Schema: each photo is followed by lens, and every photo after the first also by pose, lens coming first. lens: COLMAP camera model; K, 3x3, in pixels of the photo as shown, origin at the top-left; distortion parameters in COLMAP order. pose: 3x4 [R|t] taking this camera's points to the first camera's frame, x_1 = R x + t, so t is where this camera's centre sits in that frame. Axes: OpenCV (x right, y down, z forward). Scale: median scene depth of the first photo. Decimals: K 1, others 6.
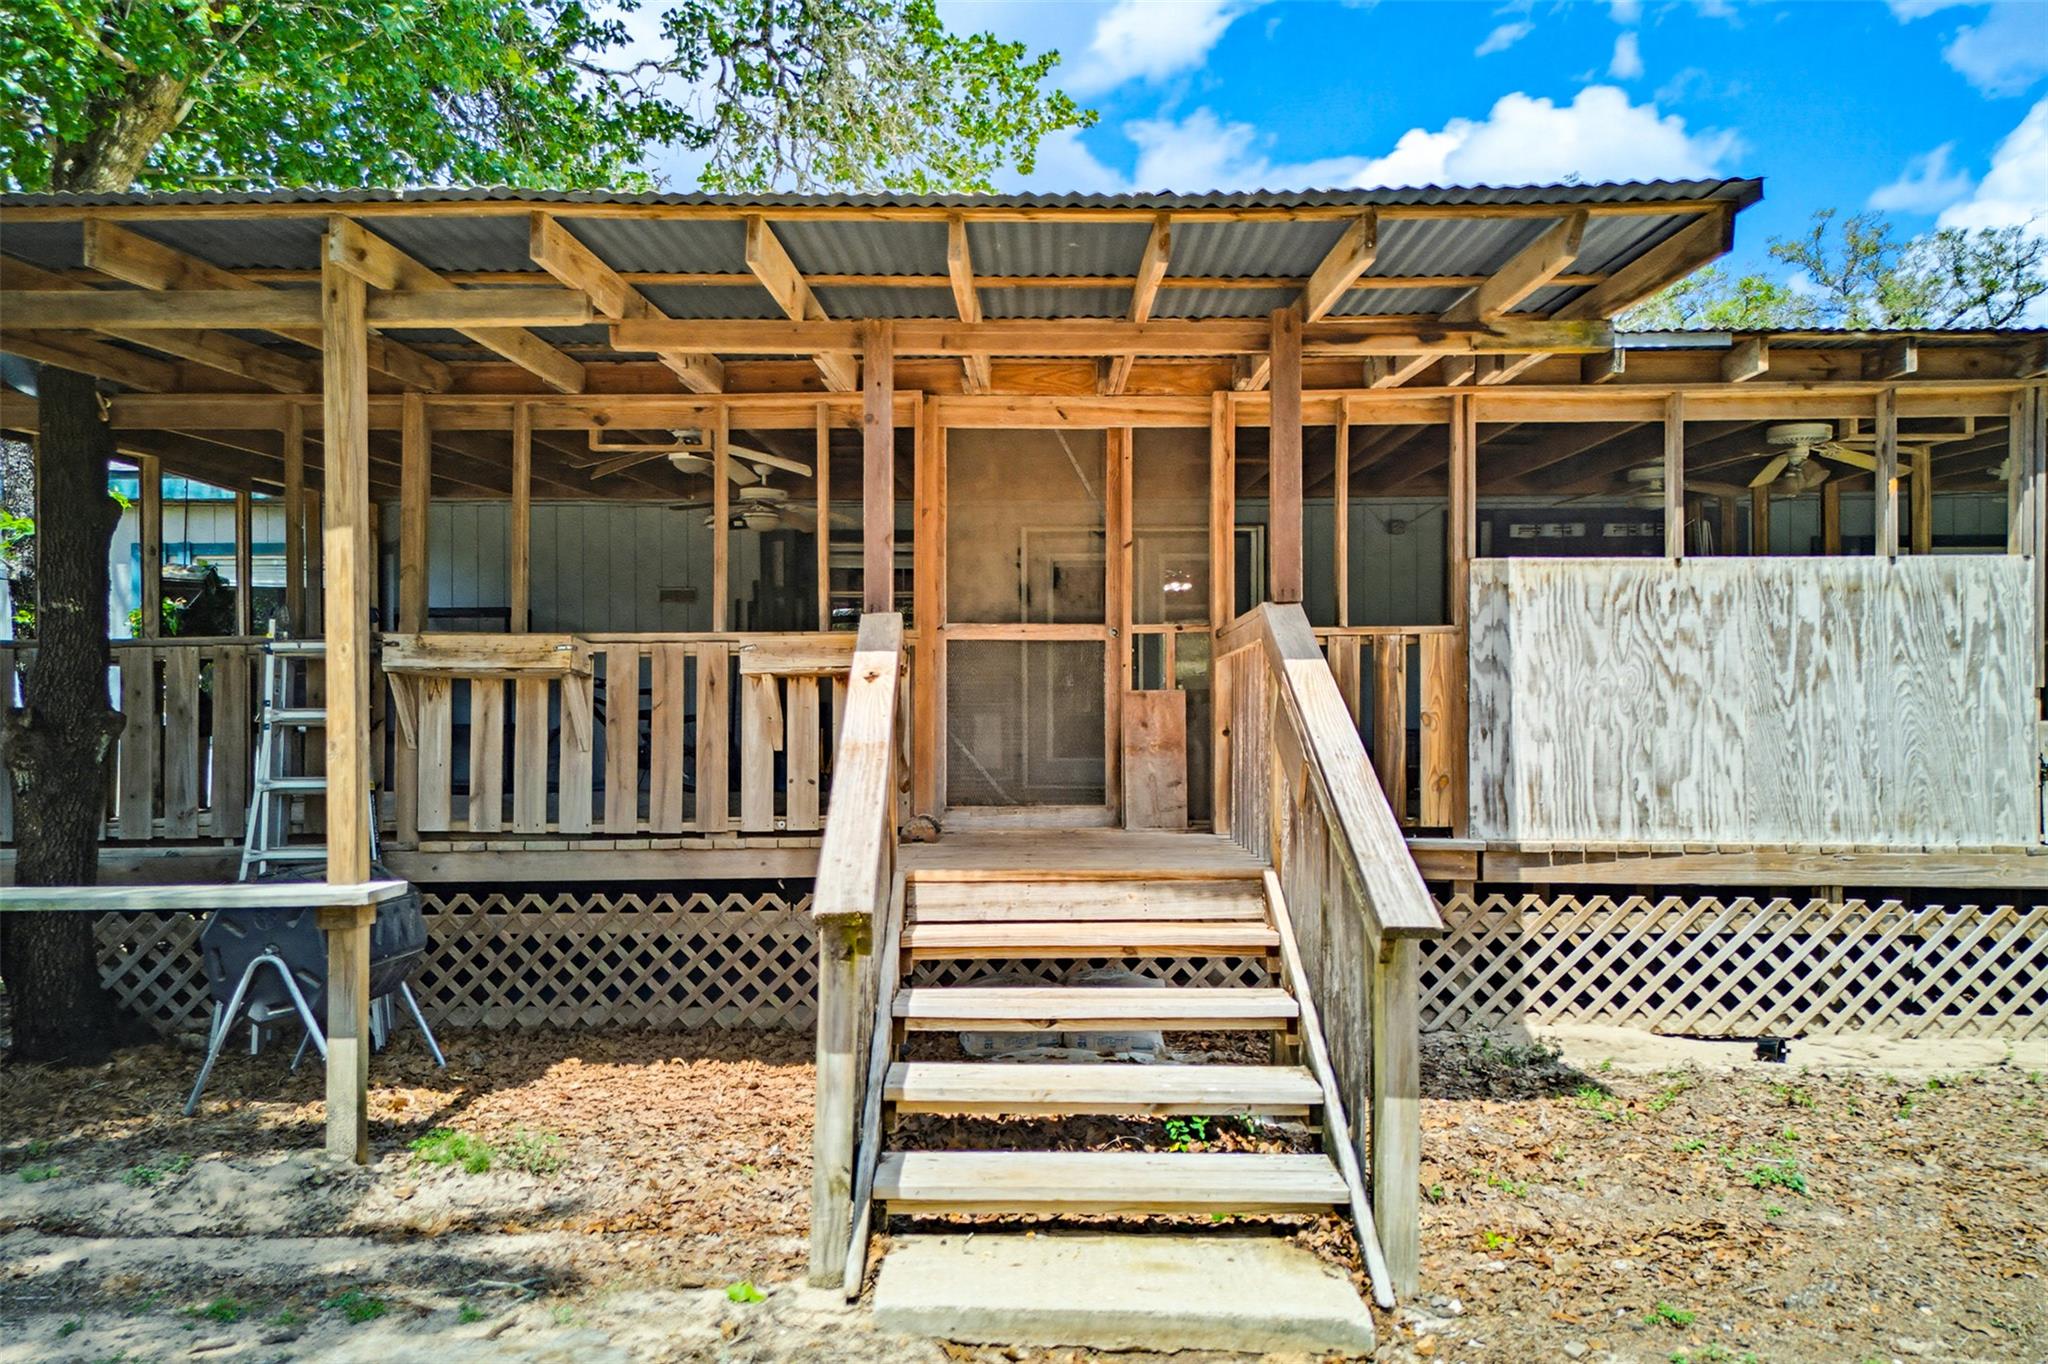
lens RADIAL K [[1469.1, 0, 1027.4], [0, 1469.1, 669.2], [0, 0, 1]] dist [0.054095, -0.054169]
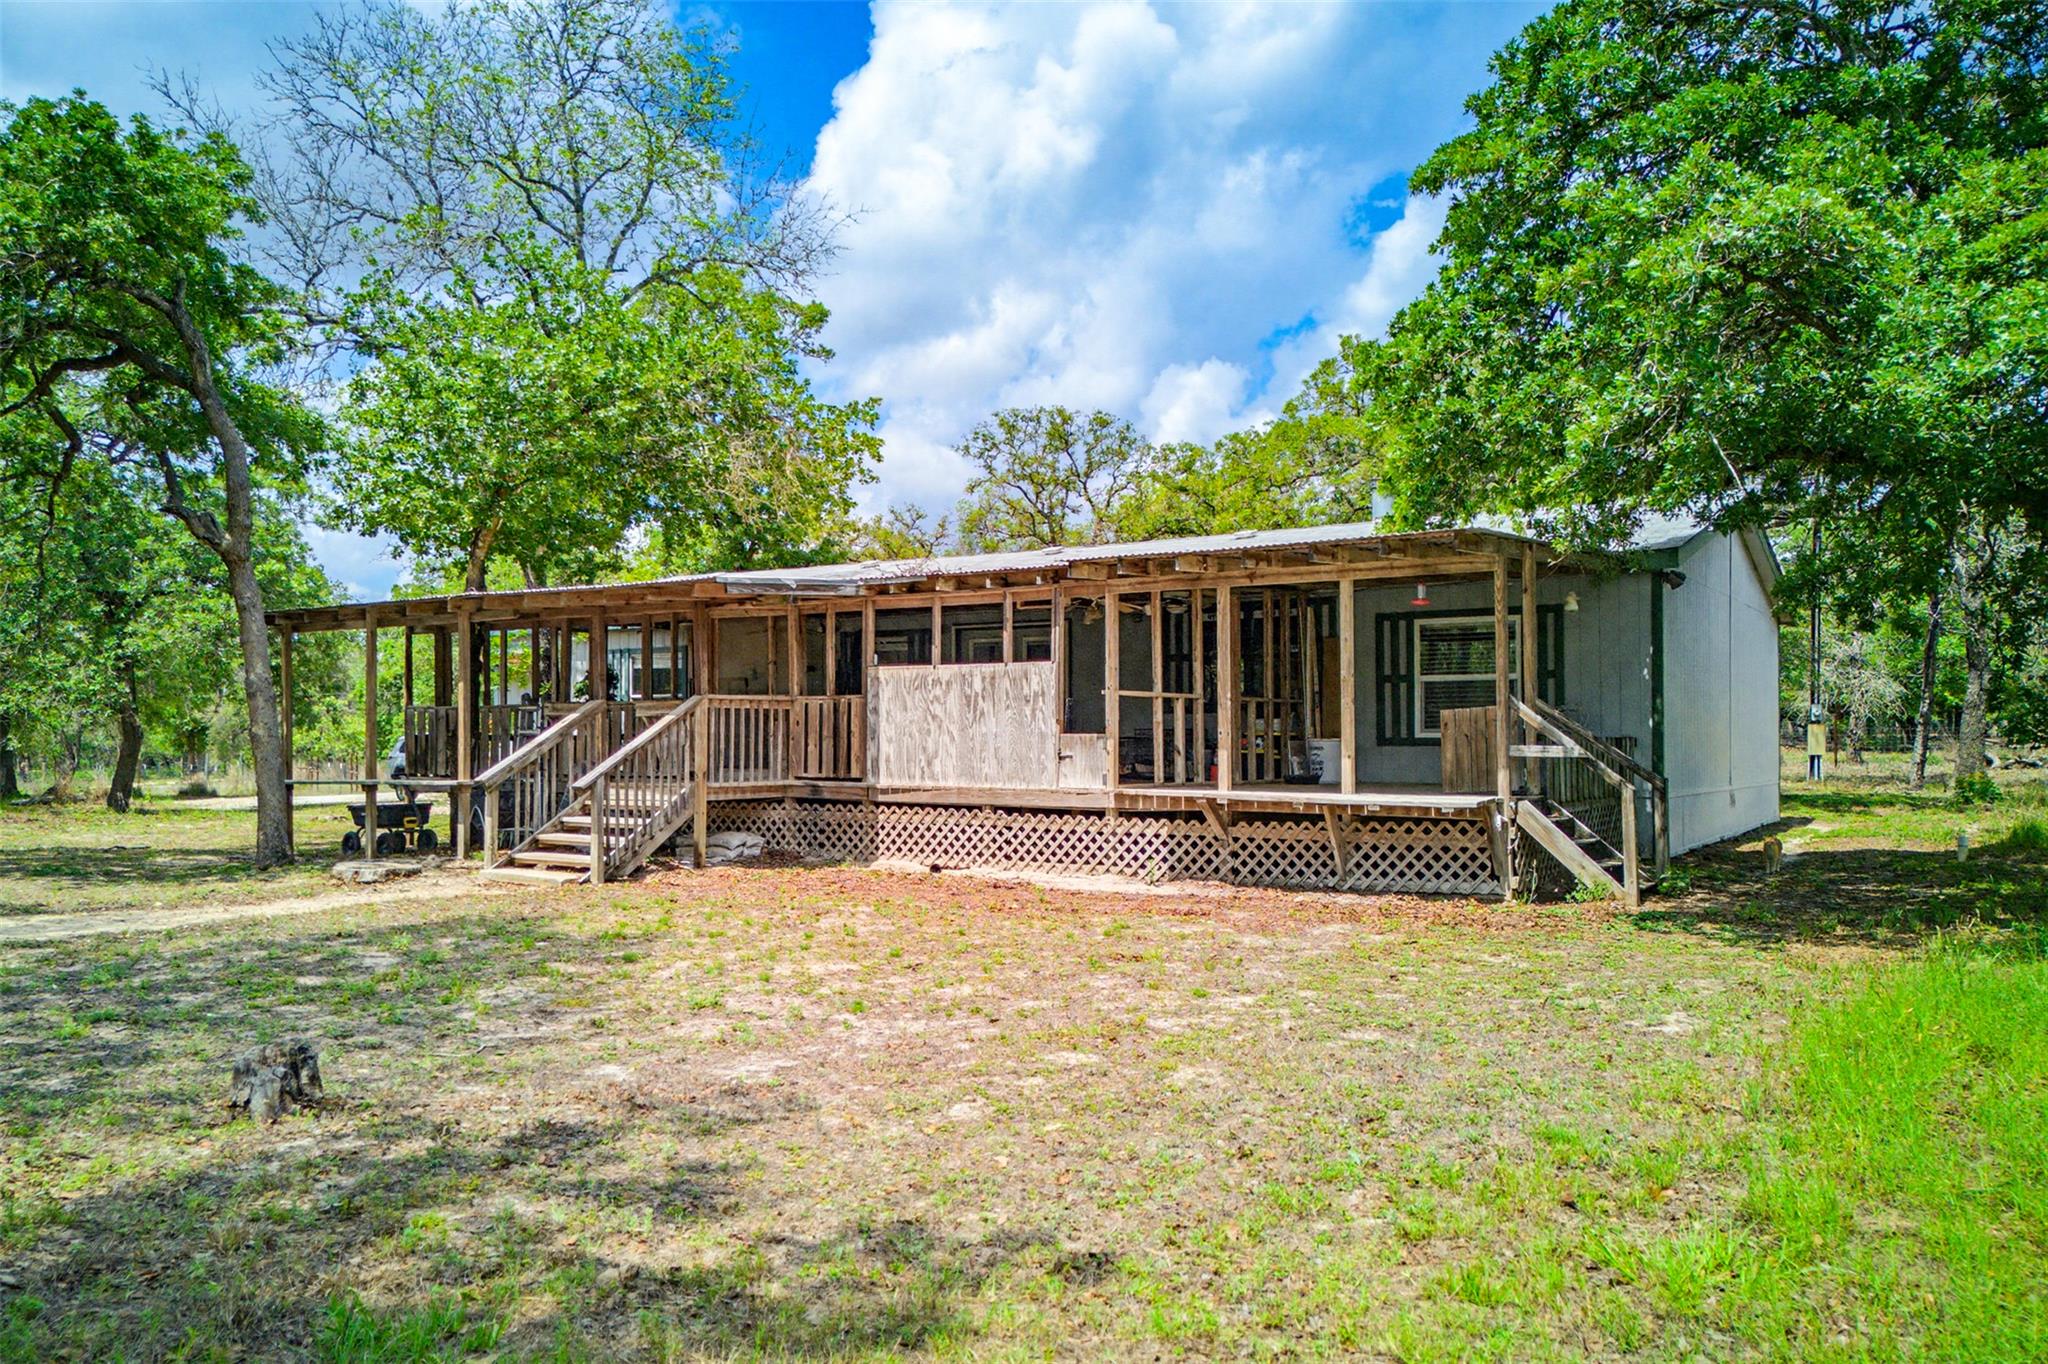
lens RADIAL K [[1469.1, 0, 1021.8], [0, 1469.1, 689.8], [0, 0, 1]] dist [0.054095, -0.054169]
pose [[0.877782, -0.011323, -0.478927, 1.690949], [0.004320, 0.999867, -0.015722, 0.001770], [0.479041, 0.011731, 0.877714, -0.997327]]
